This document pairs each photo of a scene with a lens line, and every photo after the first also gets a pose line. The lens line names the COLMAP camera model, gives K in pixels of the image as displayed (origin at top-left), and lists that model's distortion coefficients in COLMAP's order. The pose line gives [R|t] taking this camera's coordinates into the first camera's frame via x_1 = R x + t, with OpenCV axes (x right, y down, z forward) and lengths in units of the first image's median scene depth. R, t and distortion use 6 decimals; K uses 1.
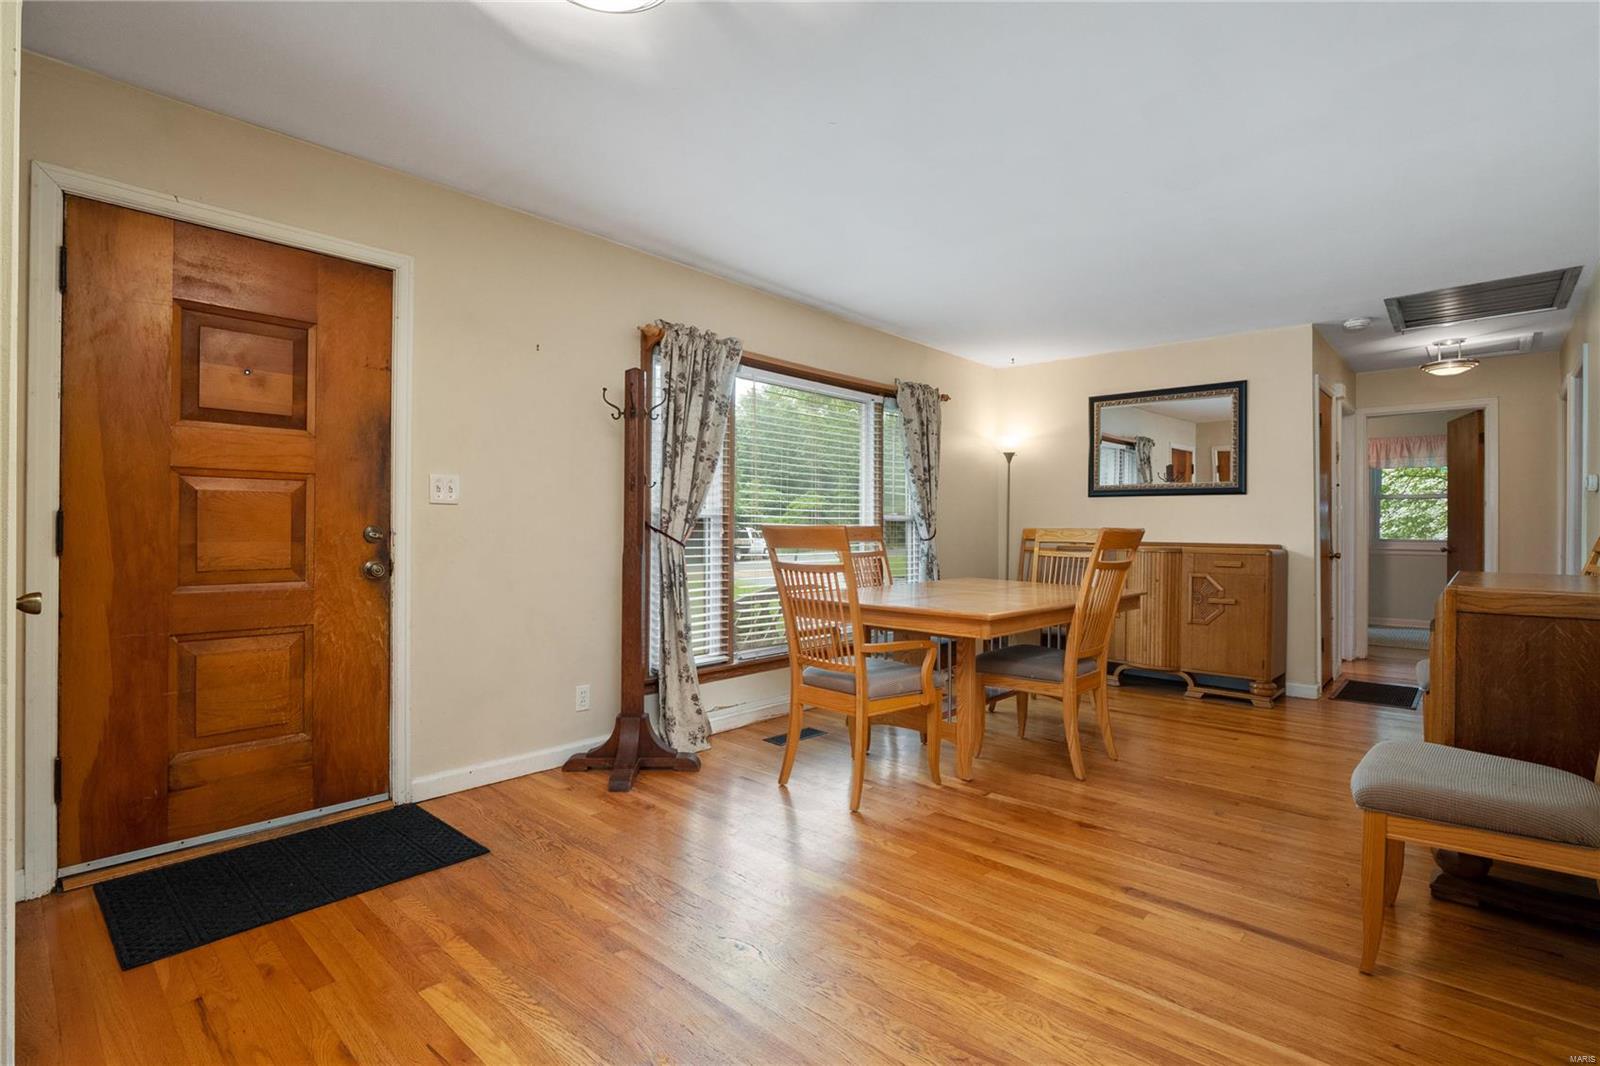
lens RADIAL K [[759.4, 0, 794.2], [0, 759.4, 506.8], [0, 0, 1]] dist [0.000376, 0.000056]
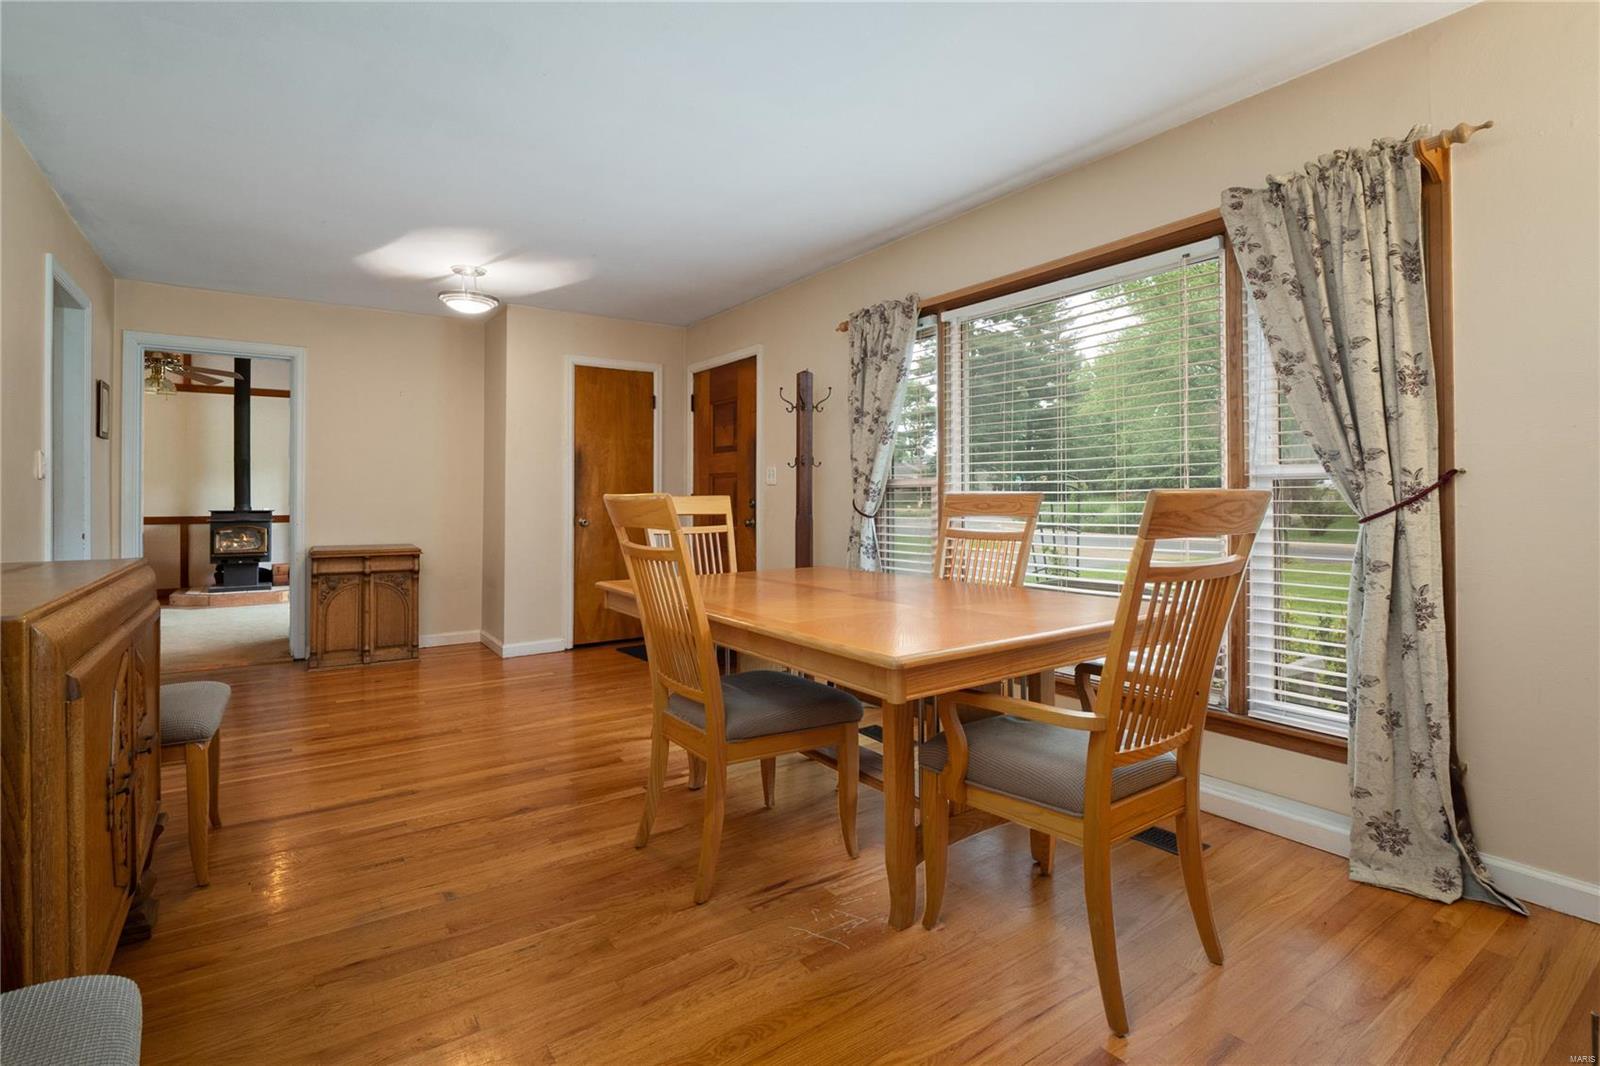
lens RADIAL K [[759.4, 0, 794.2], [0, 759.4, 506.8], [0, 0, 1]] dist [0.000376, 0.000056]
pose [[-0.209278, -0.007296, -0.977829, 1.018942], [0.006395, 0.999941, -0.008830, 0.053417], [0.977835, -0.008101, -0.209219, 1.266326]]
